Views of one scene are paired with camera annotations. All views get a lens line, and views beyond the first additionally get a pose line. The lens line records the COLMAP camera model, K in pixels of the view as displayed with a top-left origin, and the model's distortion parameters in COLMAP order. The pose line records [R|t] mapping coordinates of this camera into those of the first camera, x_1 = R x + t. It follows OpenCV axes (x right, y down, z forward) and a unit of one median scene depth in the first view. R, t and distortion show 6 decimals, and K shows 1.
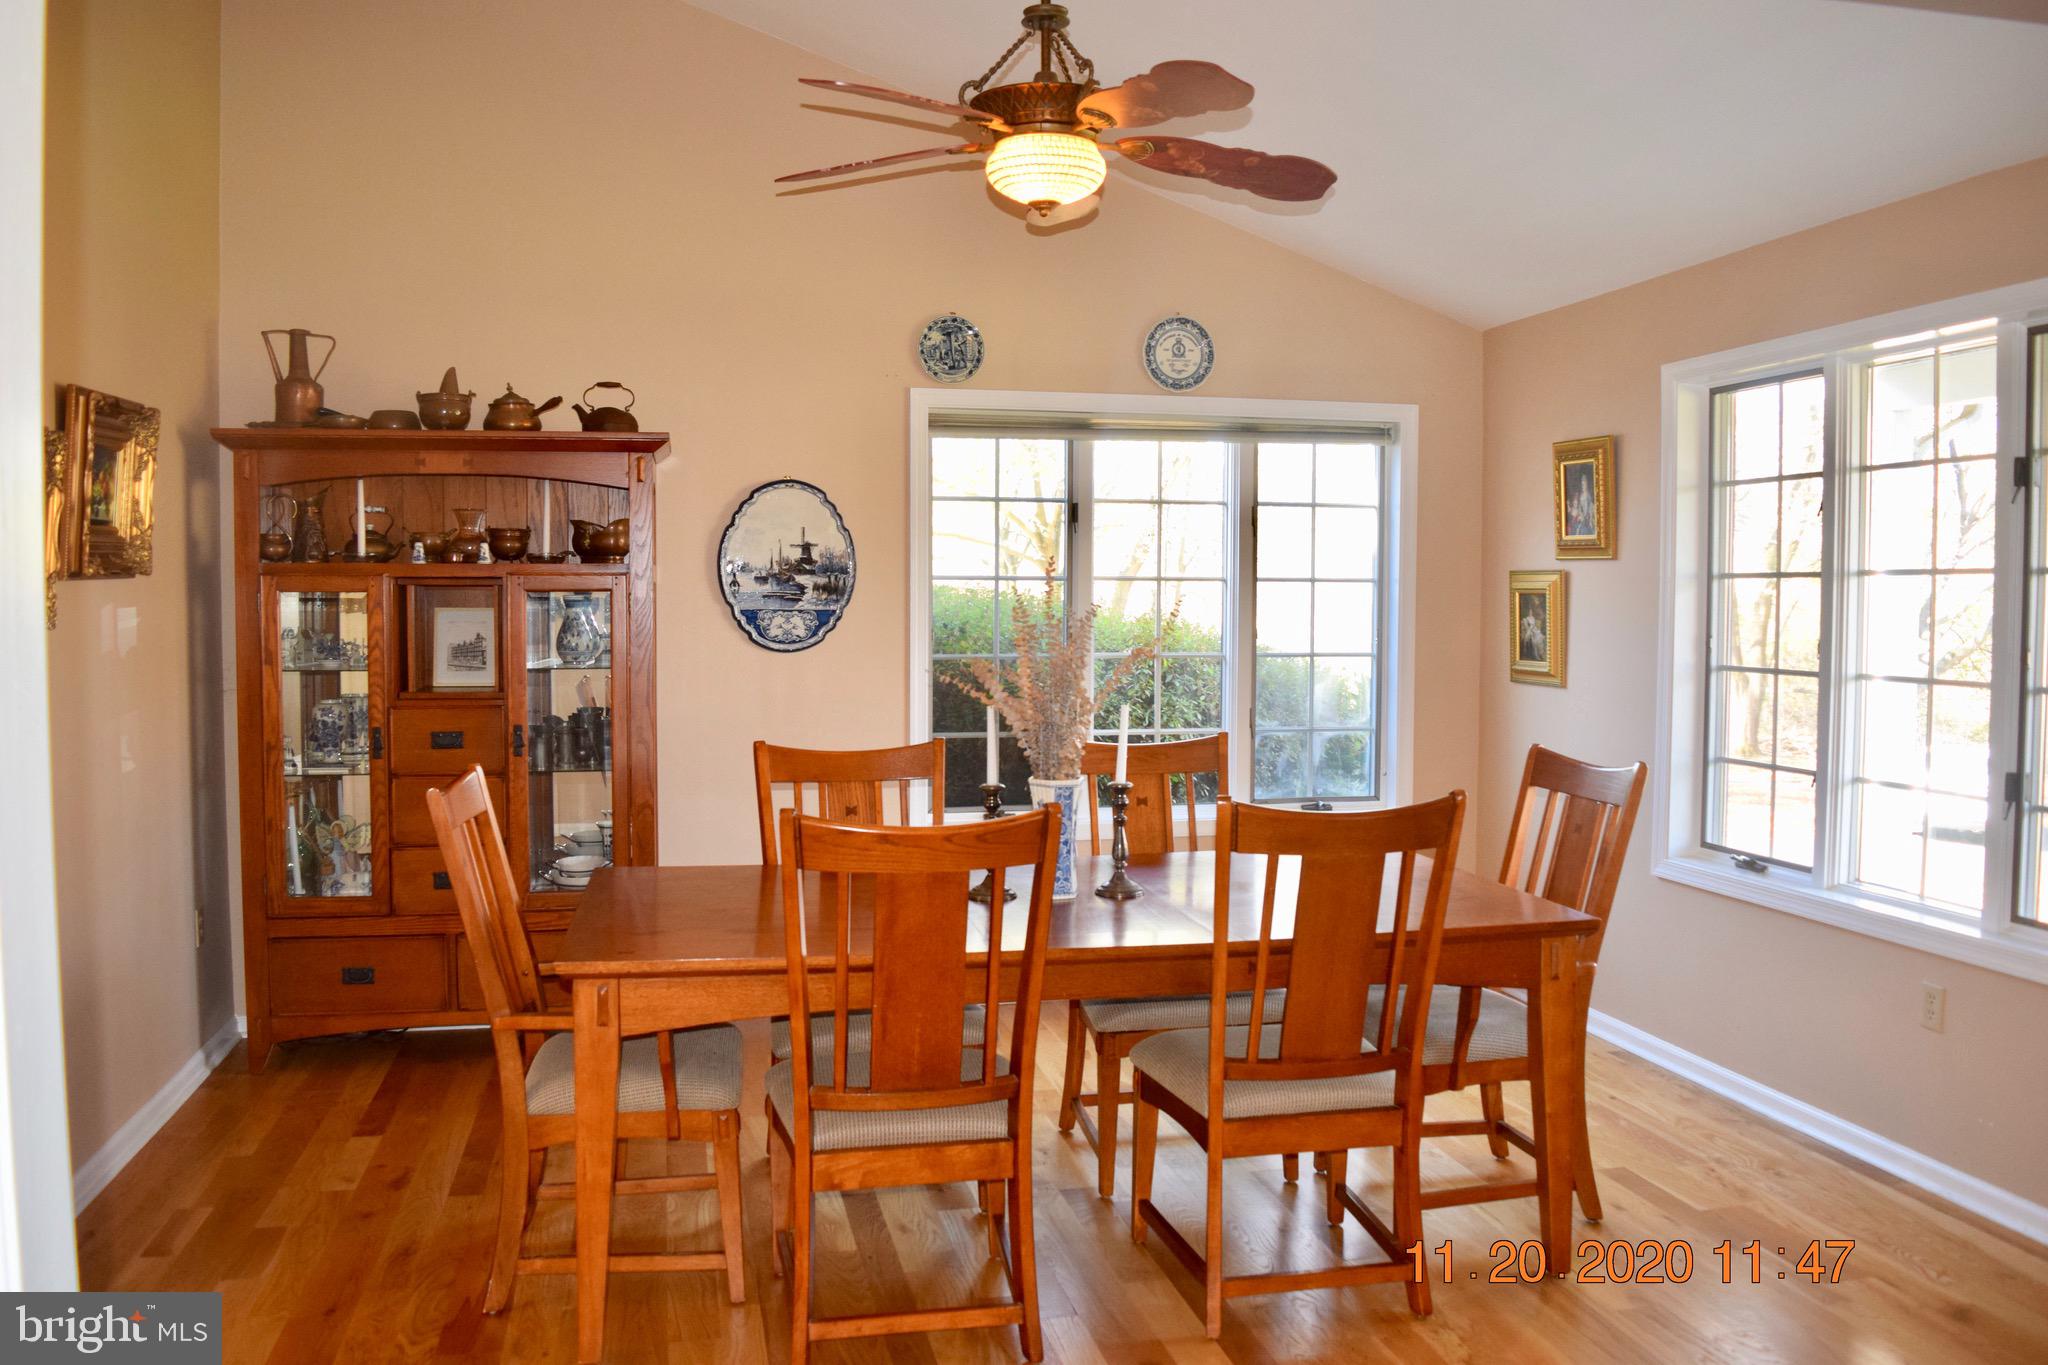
lens RADIAL K [[1655.7, 0, 1021.2], [0, 1655.7, 688.5], [0, 0, 1]] dist [-0.091355, 0.011372]
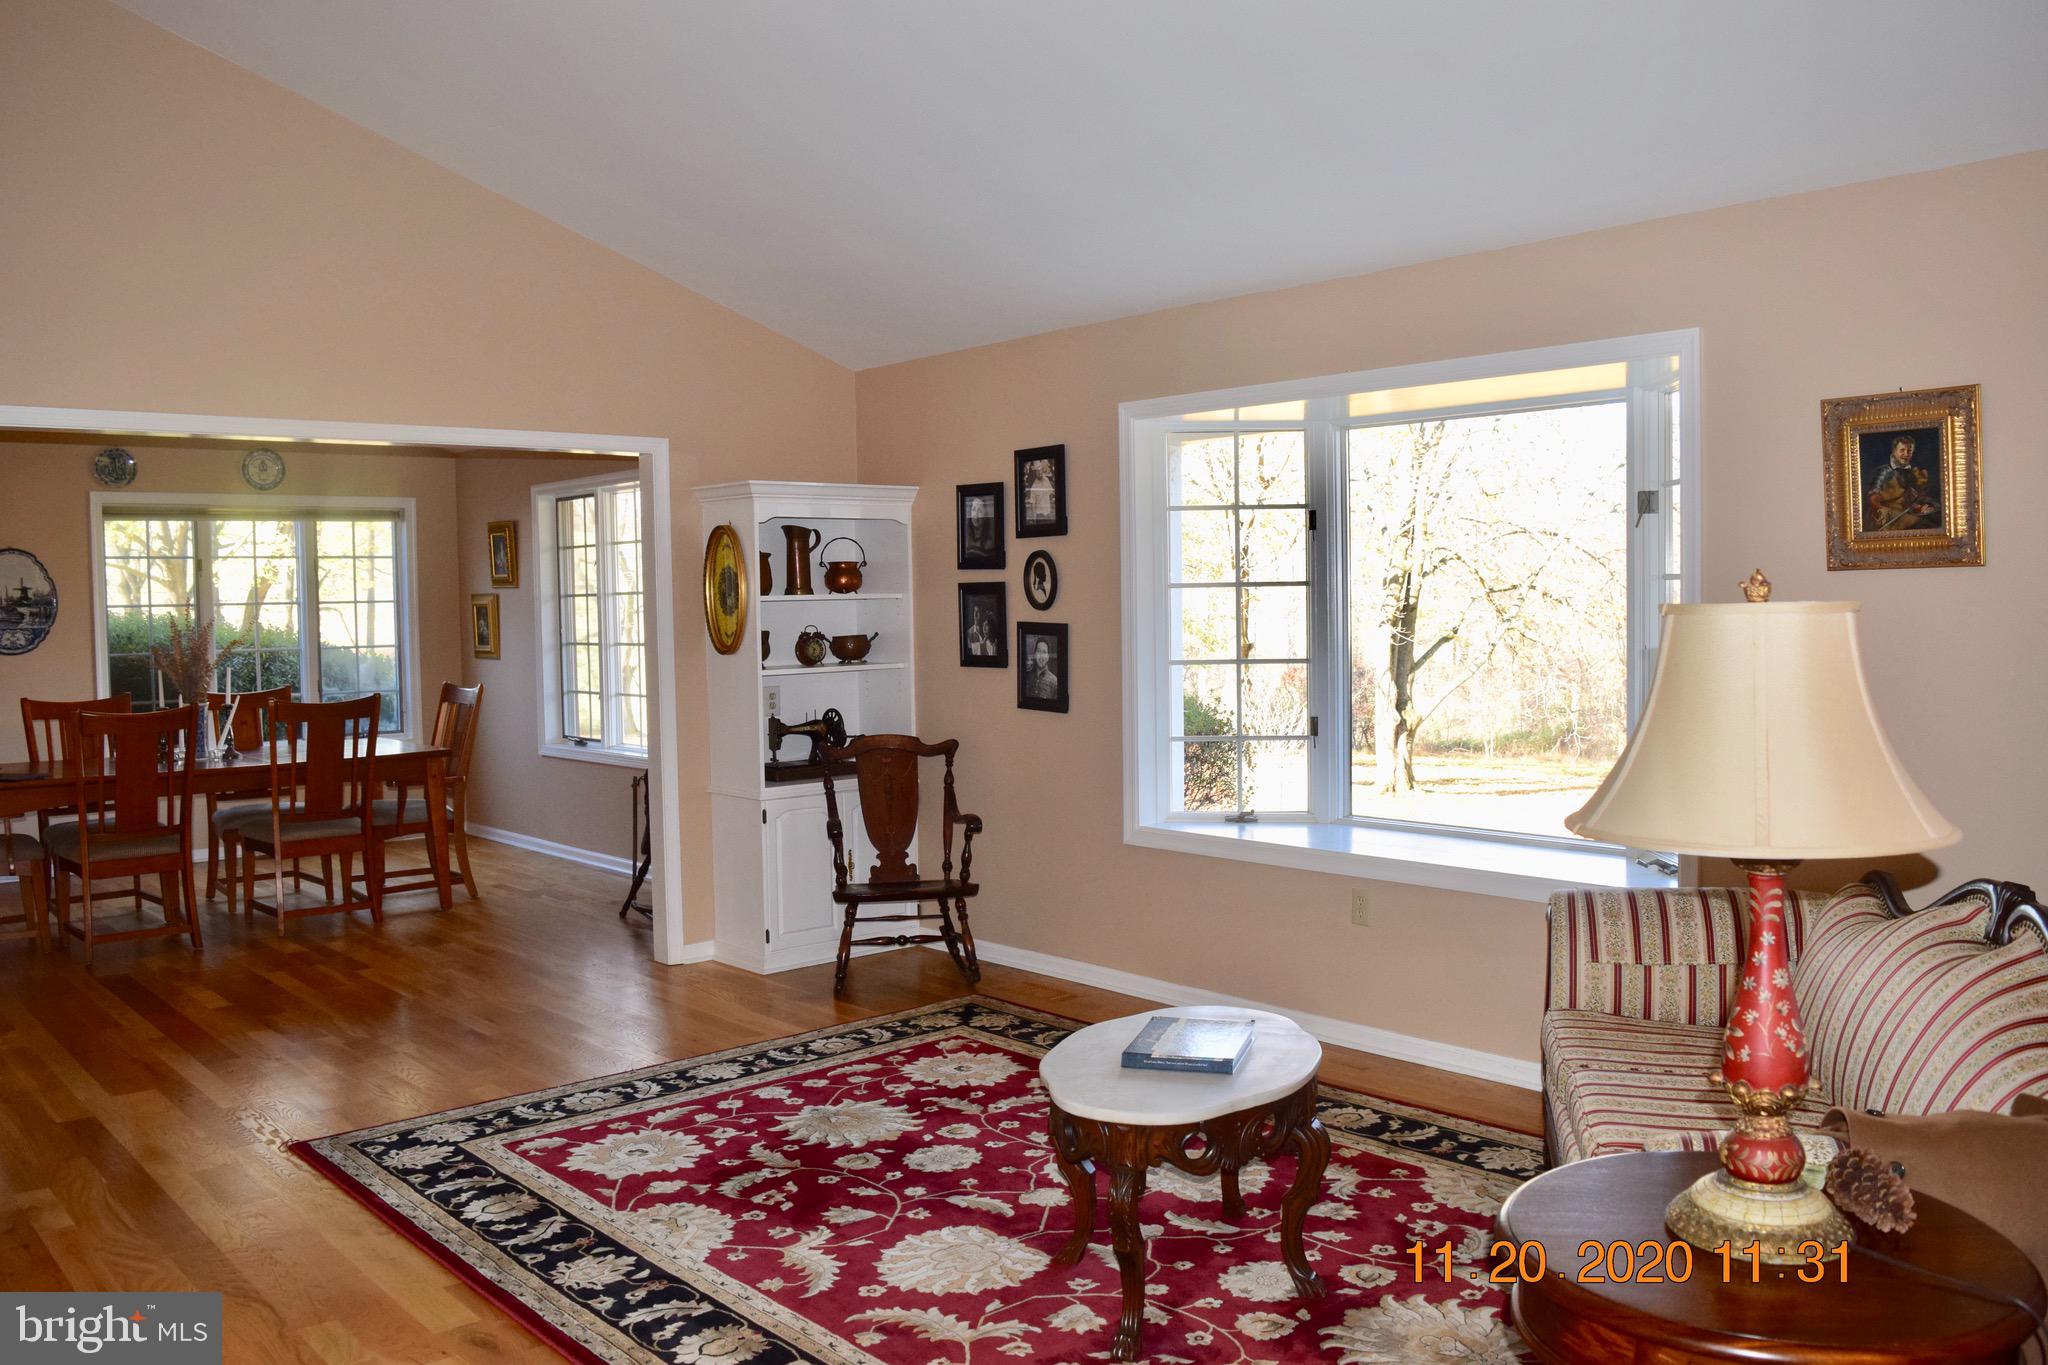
lens RADIAL K [[1655.7, 0, 1033.4], [0, 1655.7, 674.4], [0, 0, 1]] dist [-0.091355, 0.011372]
pose [[0.875009, -0.040422, 0.482416, -0.025930], [0.046553, 0.998916, -0.000737, 0.049871], [-0.481863, 0.023103, 0.875942, -0.951390]]
